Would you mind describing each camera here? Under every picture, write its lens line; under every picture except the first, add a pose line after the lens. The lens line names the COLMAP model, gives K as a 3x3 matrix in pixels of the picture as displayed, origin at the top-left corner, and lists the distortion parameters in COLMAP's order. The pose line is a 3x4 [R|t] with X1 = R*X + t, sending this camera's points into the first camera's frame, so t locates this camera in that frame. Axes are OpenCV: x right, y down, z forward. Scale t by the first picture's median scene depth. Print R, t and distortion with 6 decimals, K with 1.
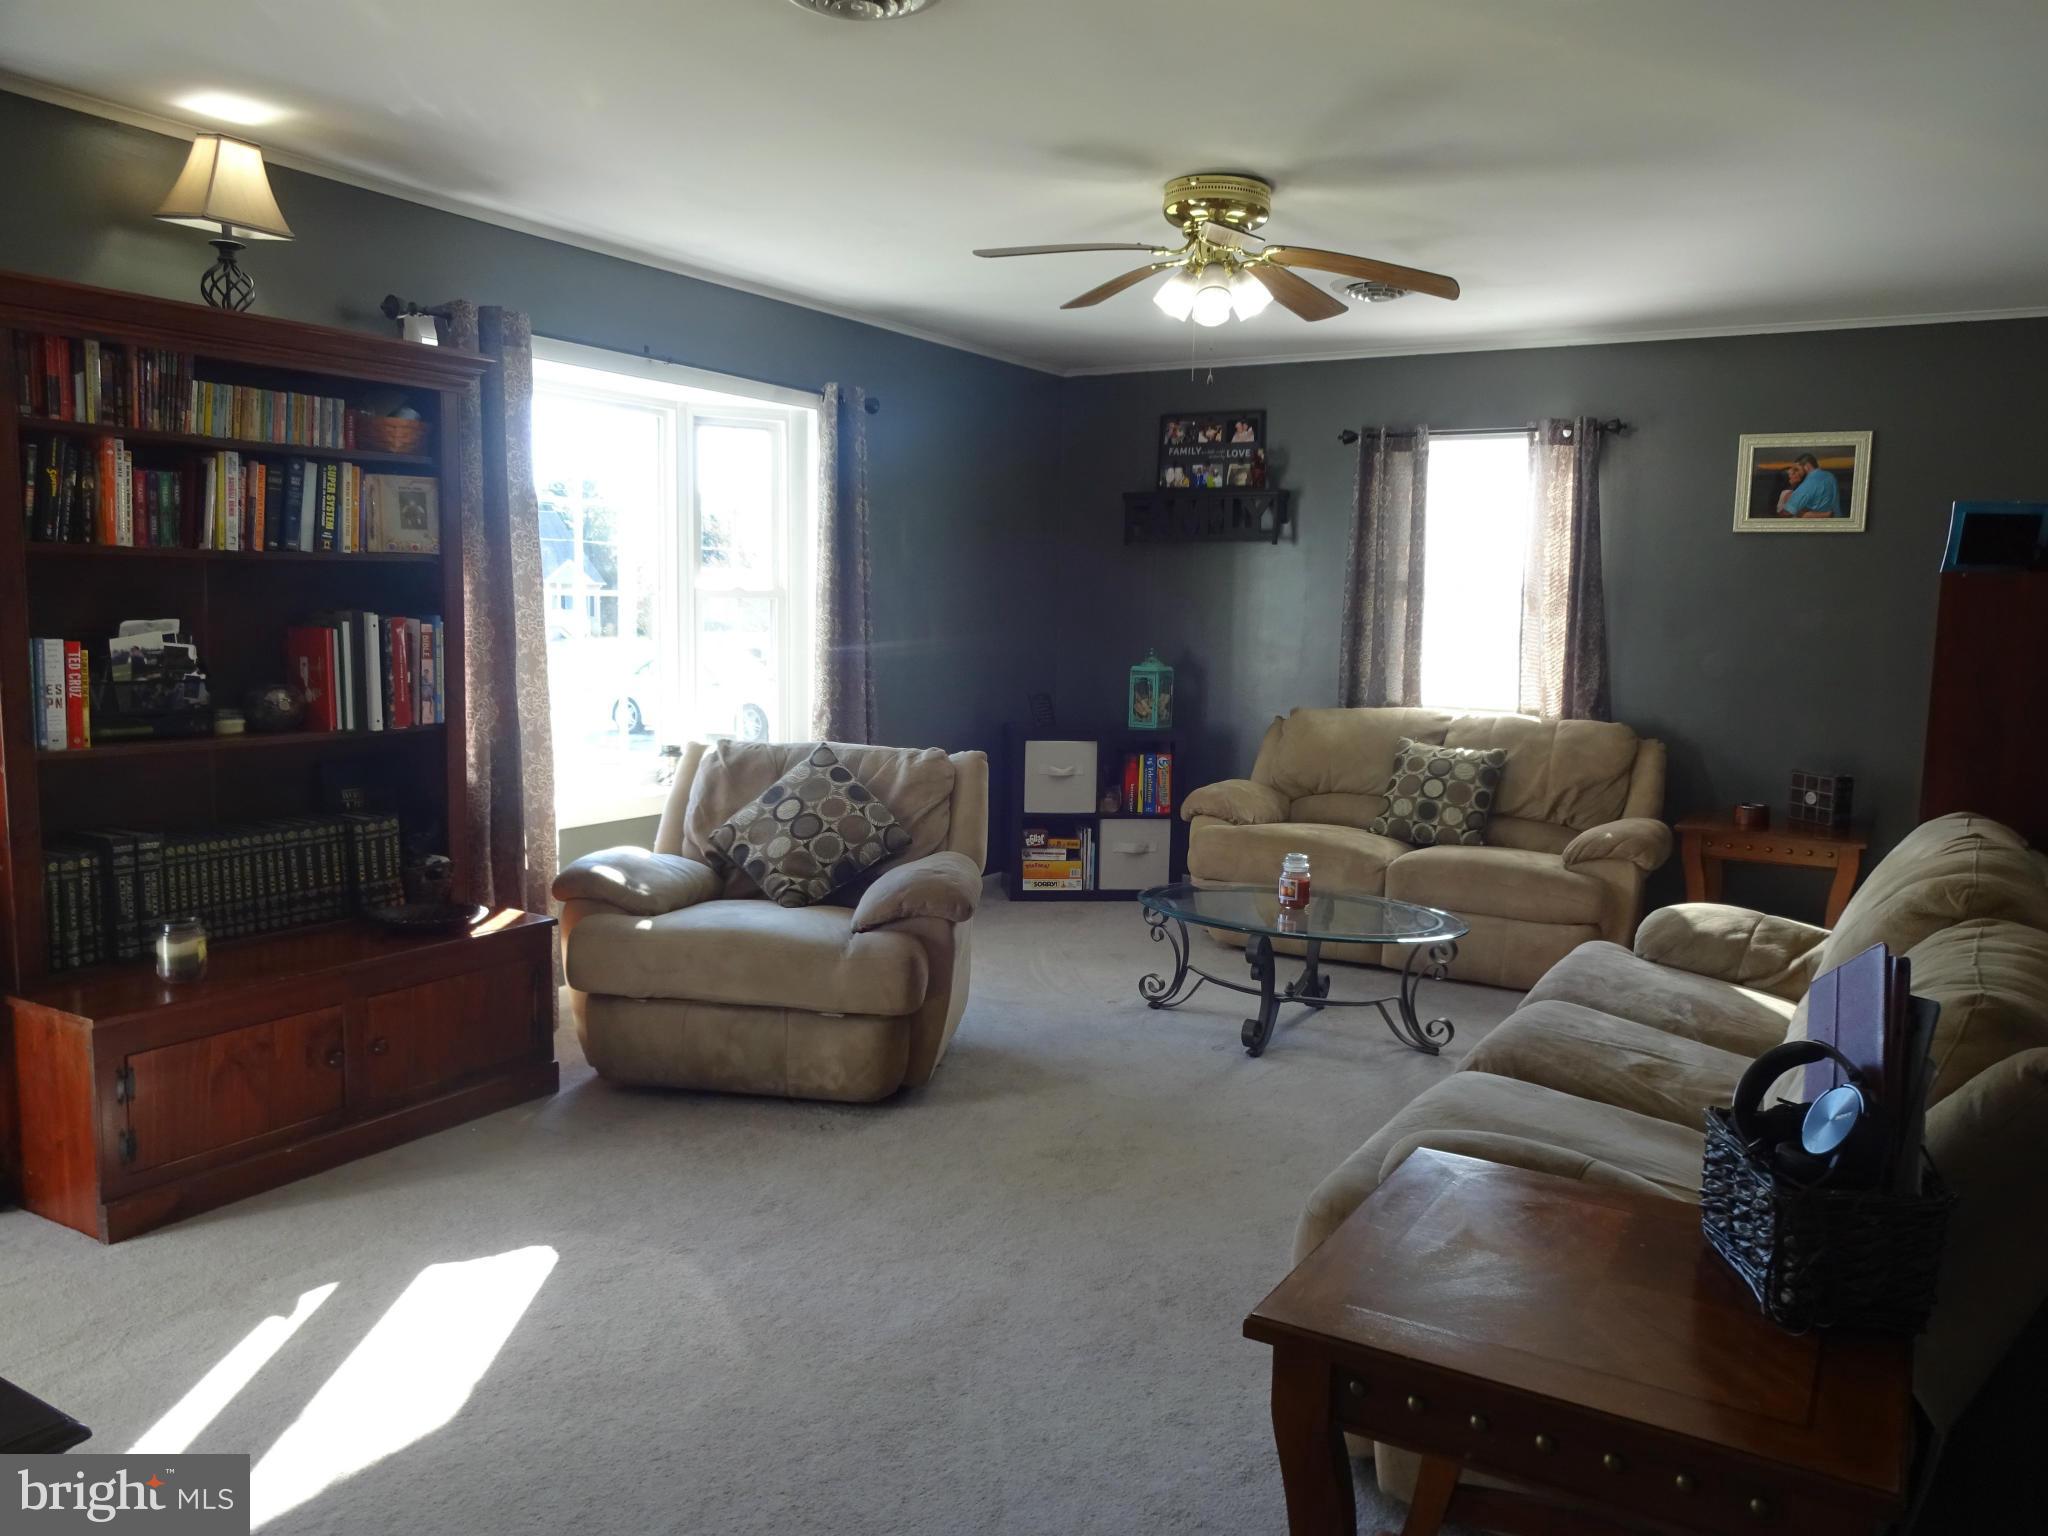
lens RADIAL K [[1516.9, 0, 1074.3], [0, 1516.9, 778.5], [0, 0, 1]] dist [-0.001601, -0.010768]
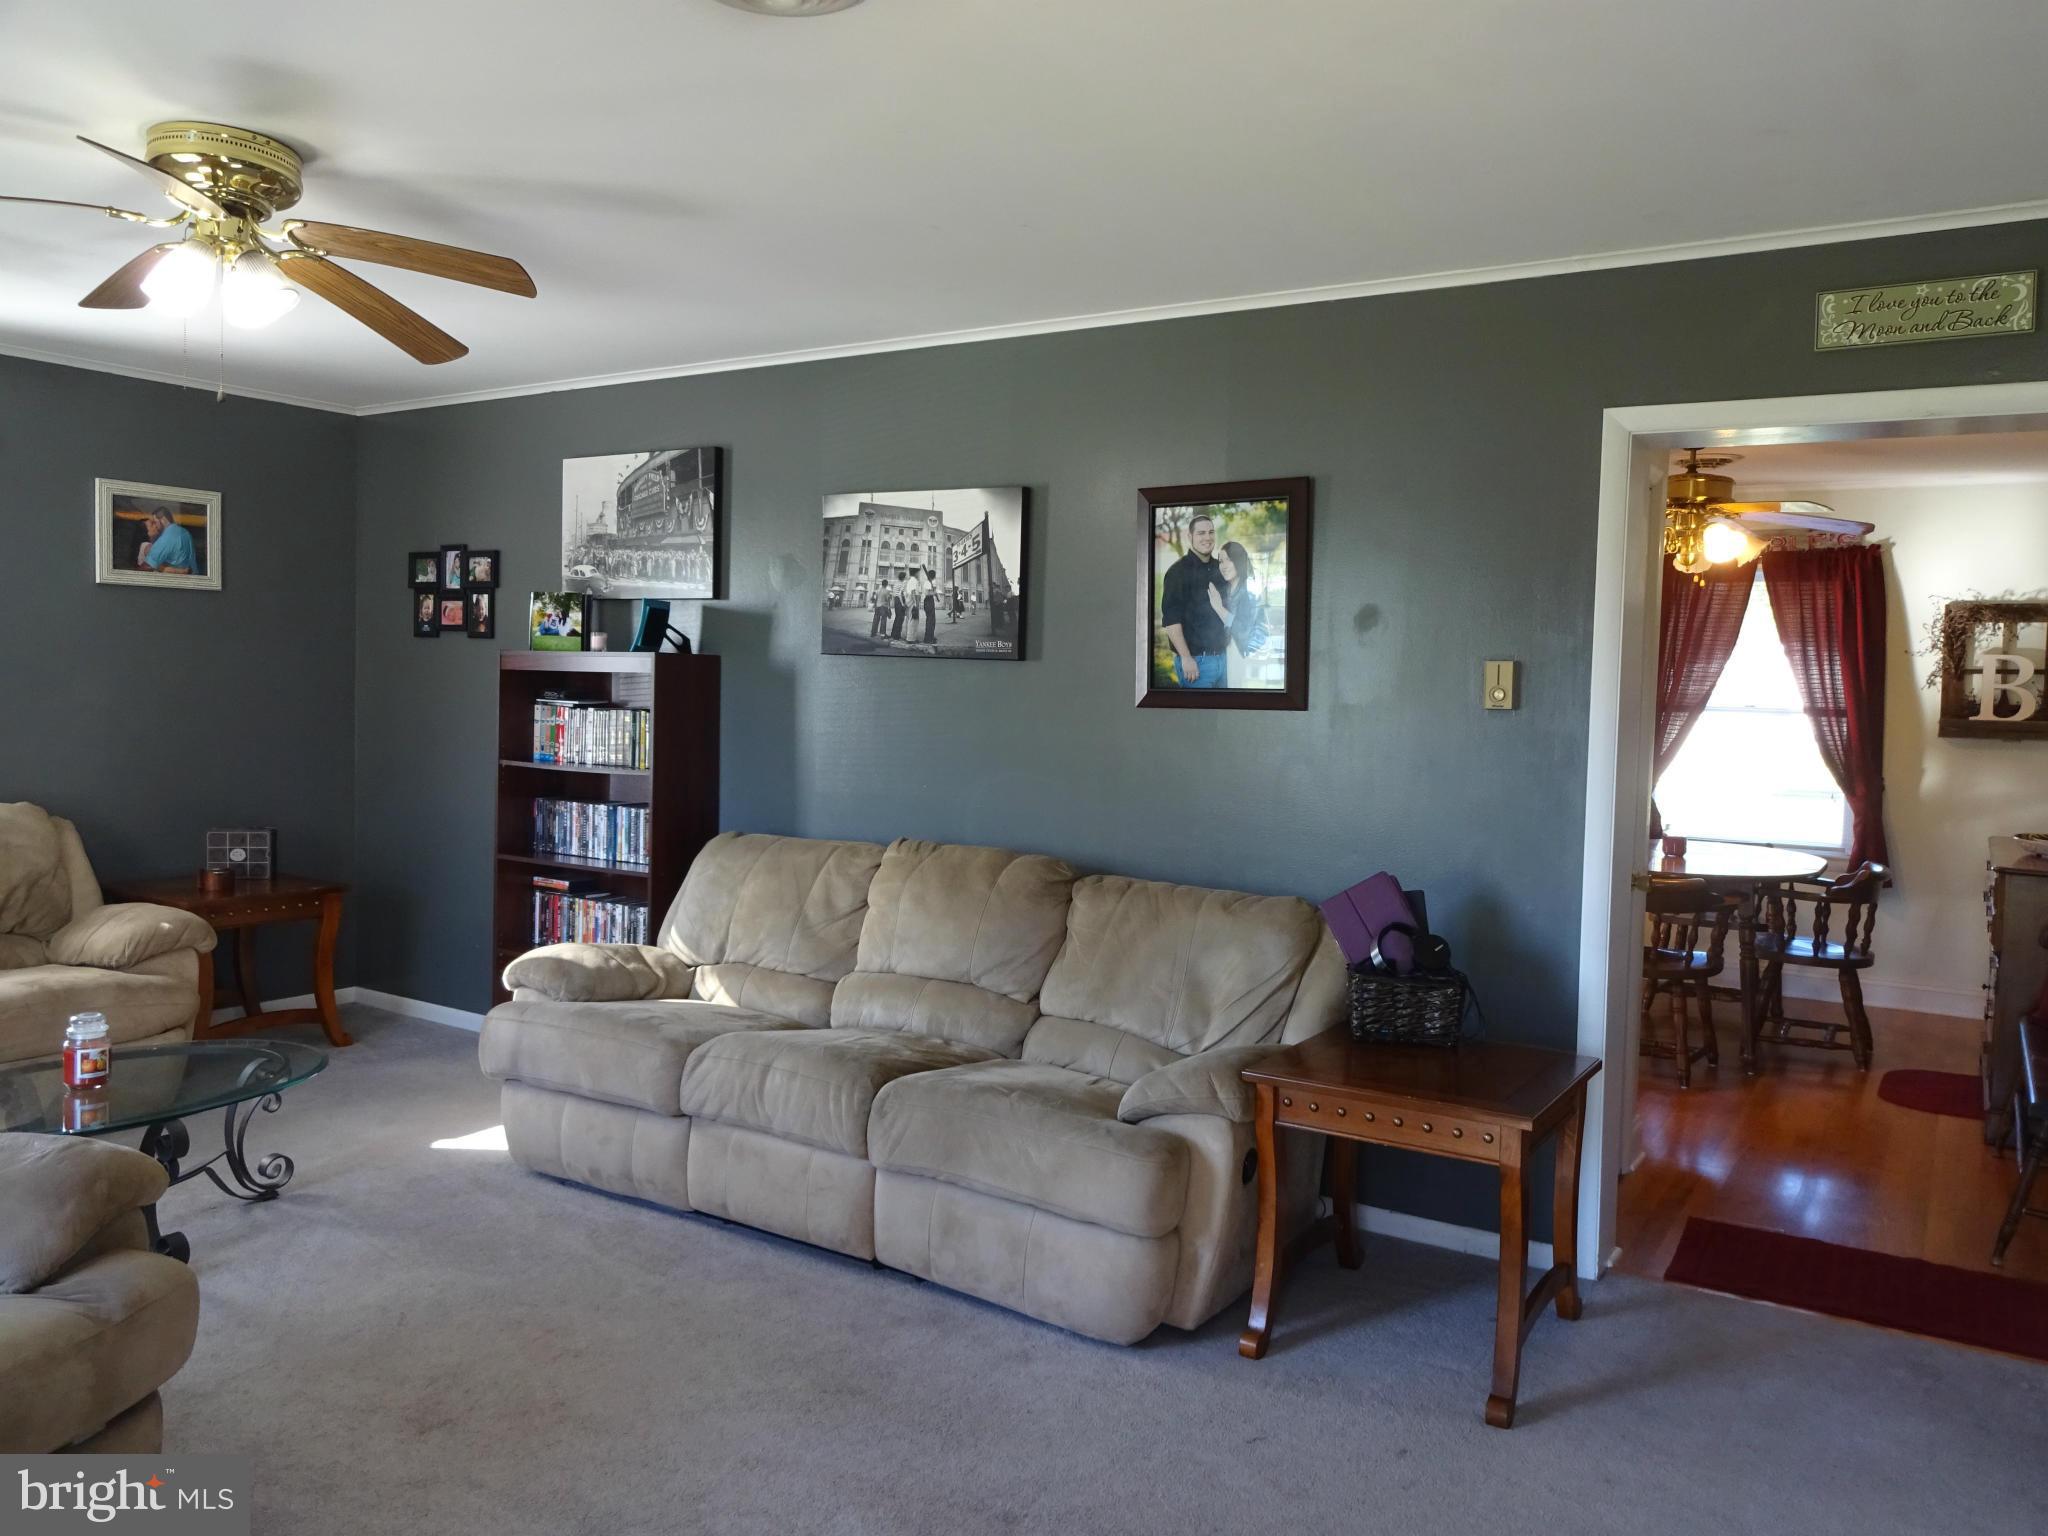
lens RADIAL K [[1516.9, 0, 1039.4], [0, 1516.9, 752.6], [0, 0, 1]] dist [-0.001601, -0.010768]
pose [[0.031521, -0.068366, 0.997162, -0.470217], [0.092582, 0.993568, 0.065193, -0.067755], [-0.995206, 0.090265, 0.037648, 0.410607]]
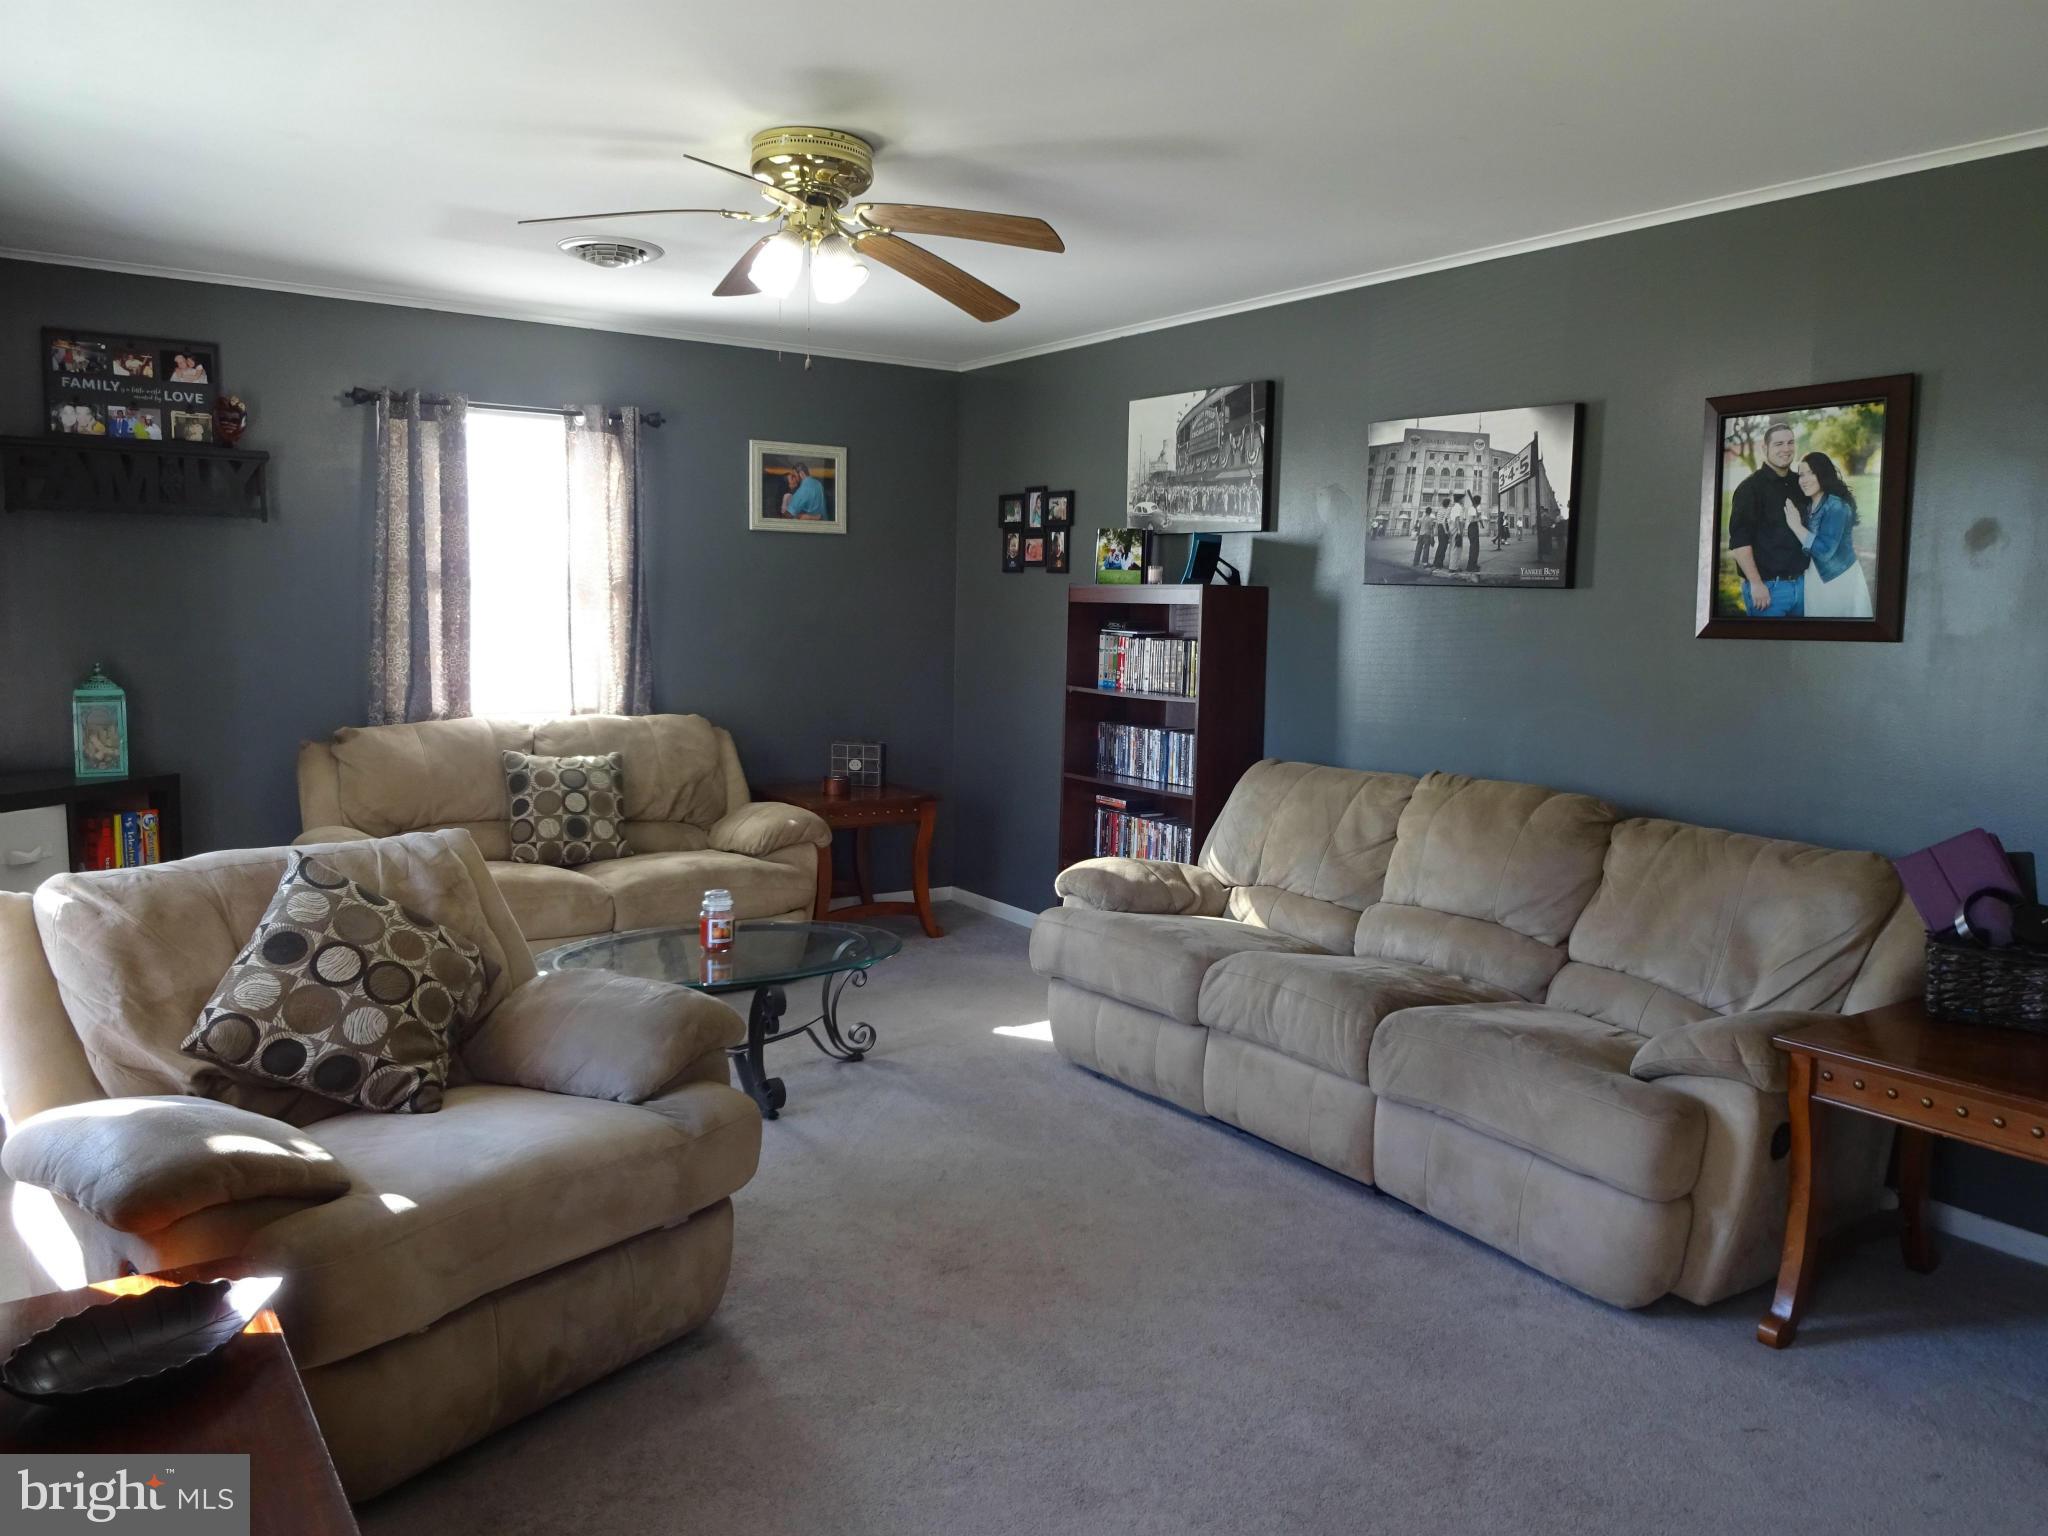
lens RADIAL K [[1516.9, 0, 1032.2], [0, 1516.9, 748.8], [0, 0, 1]] dist [-0.001601, -0.010768]
pose [[0.421528, -0.102651, 0.900987, -0.473089], [0.095734, 0.993057, 0.068351, -0.062659], [-0.901748, 0.057443, 0.428428, 0.368030]]
